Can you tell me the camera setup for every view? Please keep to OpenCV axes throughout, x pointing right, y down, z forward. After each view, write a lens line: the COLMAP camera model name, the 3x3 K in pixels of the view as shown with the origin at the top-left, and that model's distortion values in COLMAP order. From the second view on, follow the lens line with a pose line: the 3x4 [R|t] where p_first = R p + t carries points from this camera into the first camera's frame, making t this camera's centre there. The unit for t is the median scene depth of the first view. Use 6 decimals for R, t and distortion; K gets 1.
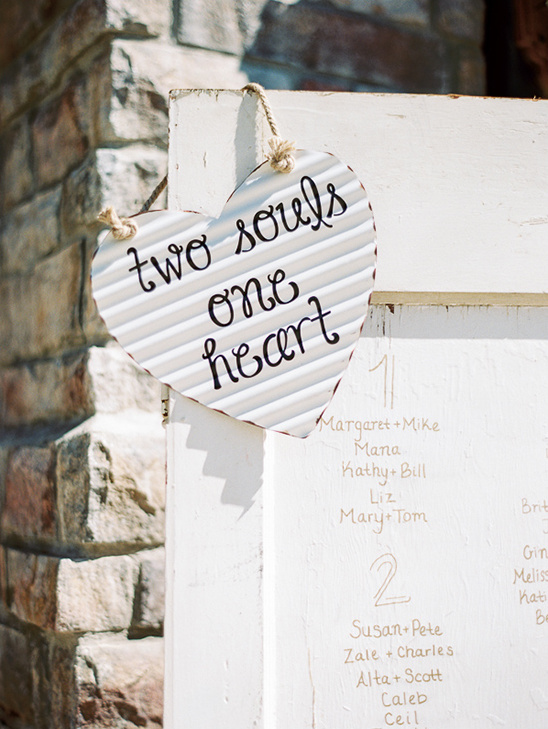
lens RADIAL K [[1134.5, 0, 274.1], [0, 1134.5, 364.5], [0, 0, 1]] dist [-0.136913, 0.000000]
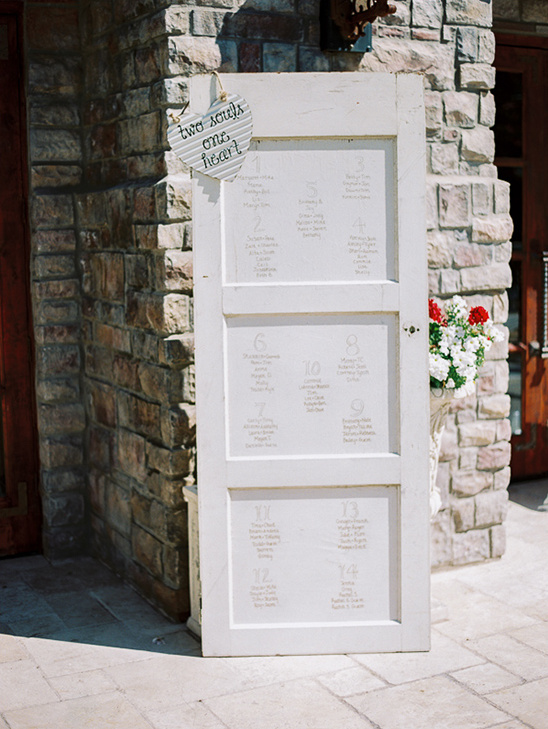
lens RADIAL K [[1134.5, 0, 273.9], [0, 1134.5, 364.4], [0, 0, 1]] dist [-0.136913, 0.000000]
pose [[0.999103, -0.011422, -0.040787, 0.226039], [0.020360, 0.973912, 0.226009, -0.132000], [0.037141, -0.226637, 0.973271, -1.920615]]
